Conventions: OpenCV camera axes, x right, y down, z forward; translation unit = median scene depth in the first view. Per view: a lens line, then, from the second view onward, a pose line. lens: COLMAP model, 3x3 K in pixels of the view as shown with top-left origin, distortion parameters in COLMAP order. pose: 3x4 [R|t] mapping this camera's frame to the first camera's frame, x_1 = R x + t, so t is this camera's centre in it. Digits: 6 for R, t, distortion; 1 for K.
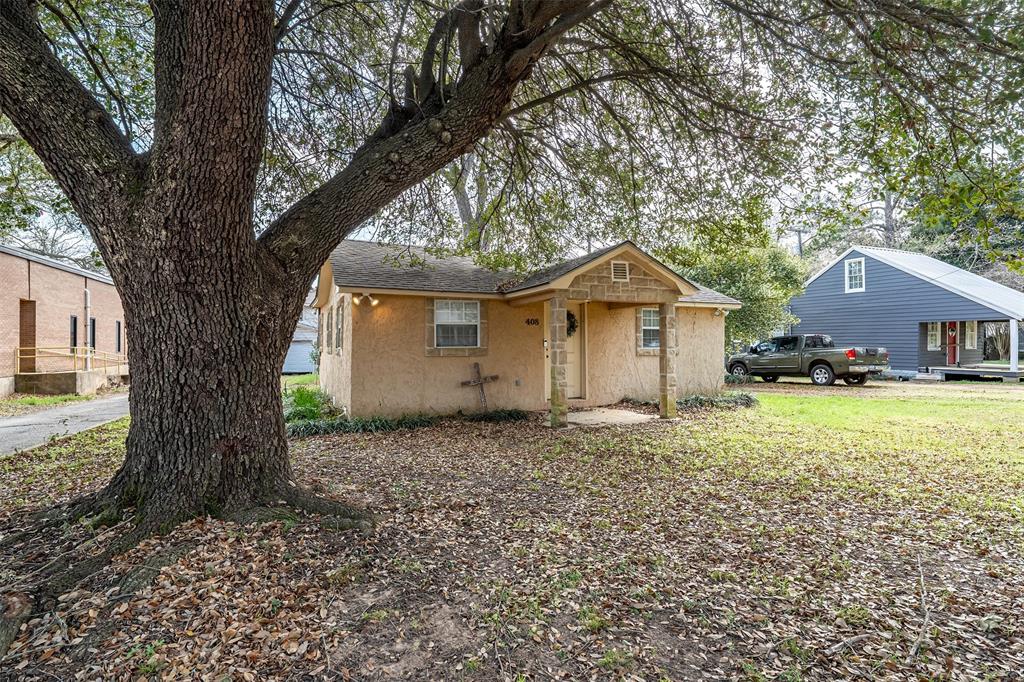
lens RADIAL K [[526.2, 0, 512.2], [0, 526.2, 339.4], [0, 0, 1]] dist [0.001604, 0.000259]
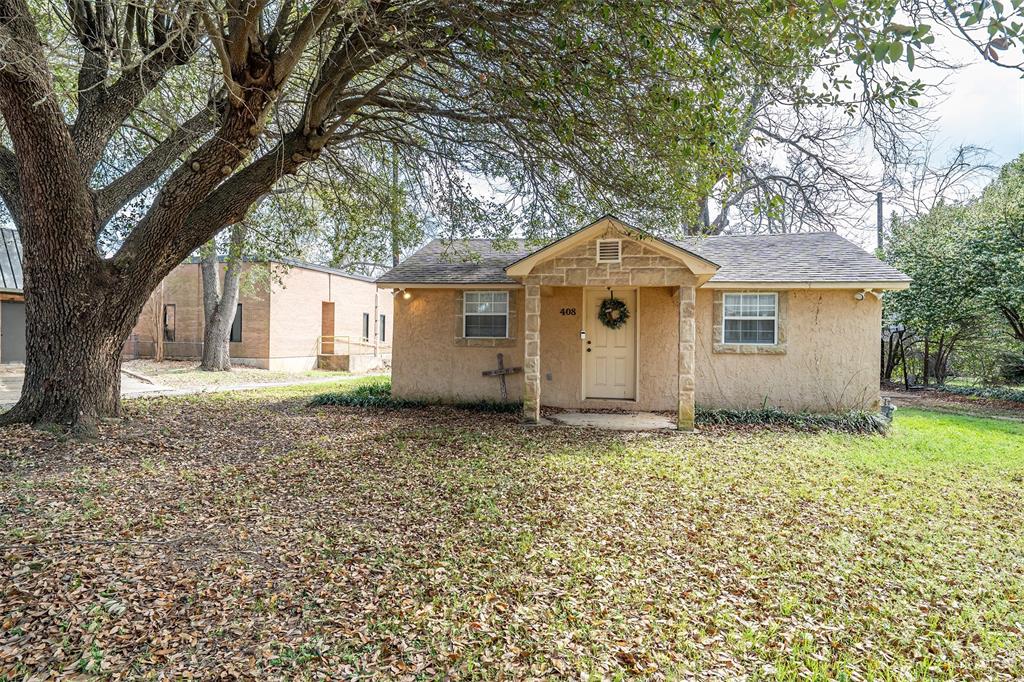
lens RADIAL K [[564.8, 0, 512.0], [0, 564.8, 340.1], [0, 0, 1]] dist [0.001267, 0.001007]
pose [[0.798781, 0.016345, -0.601400, 0.598791], [-0.013502, 0.999866, 0.009241, 0.008975], [0.601470, 0.000738, 0.798895, 0.159808]]
